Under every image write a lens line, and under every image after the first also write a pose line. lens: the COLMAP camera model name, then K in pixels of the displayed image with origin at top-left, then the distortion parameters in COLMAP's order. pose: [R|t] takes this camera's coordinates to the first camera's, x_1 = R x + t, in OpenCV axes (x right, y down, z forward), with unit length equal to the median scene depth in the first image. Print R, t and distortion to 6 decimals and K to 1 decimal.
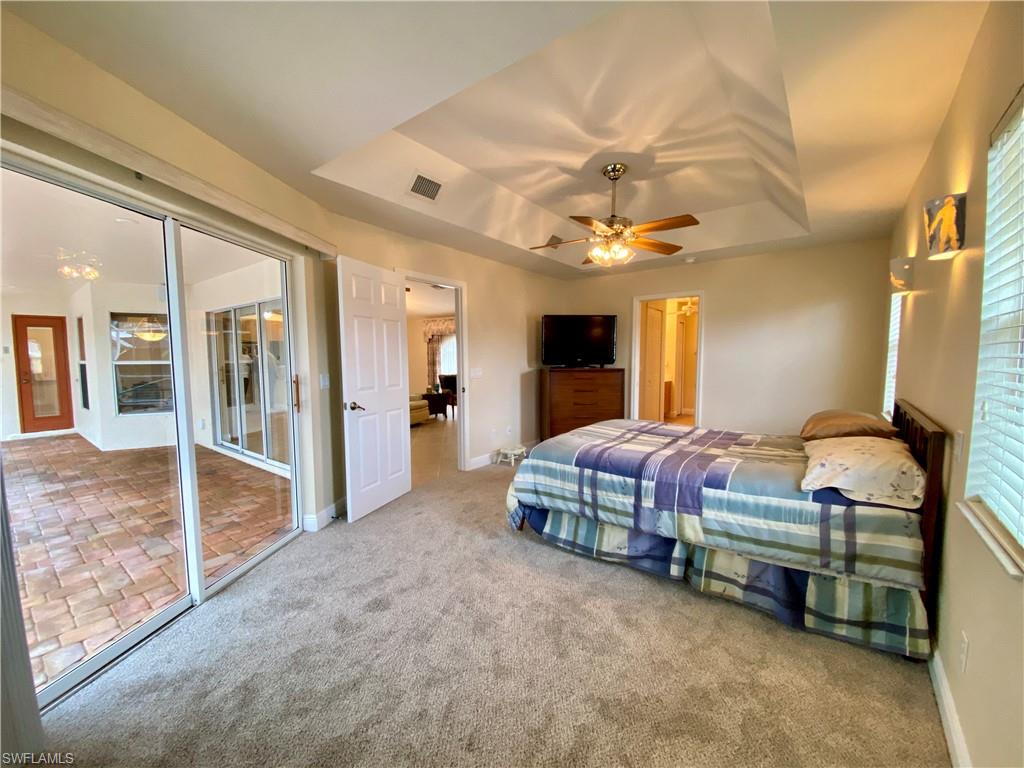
lens RADIAL K [[412.6, 0, 510.4], [0, 412.6, 392.0], [0, 0, 1]] dist [0.014313, -0.018995]
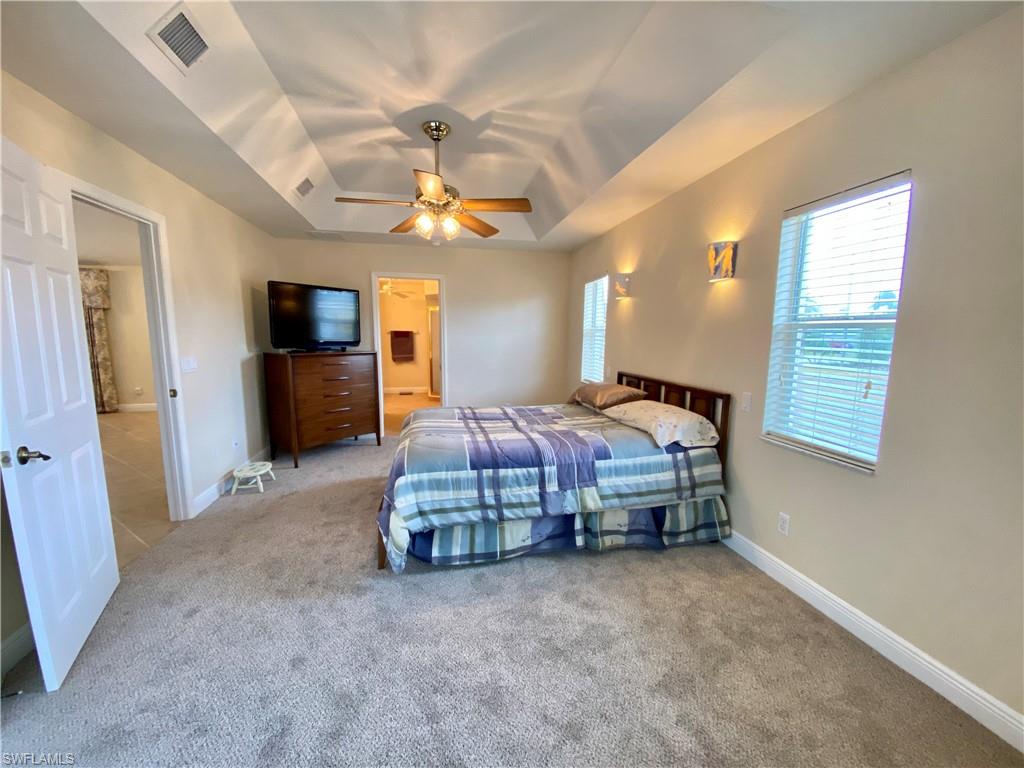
lens RADIAL K [[414.3, 0, 508.7], [0, 414.3, 390.6], [0, 0, 1]] dist [0.022937, -0.019958]
pose [[0.656190, -0.092951, 0.748849, -0.491408], [0.053295, 0.995615, 0.076880, -0.058642], [-0.752711, -0.010538, 0.658267, 0.401538]]
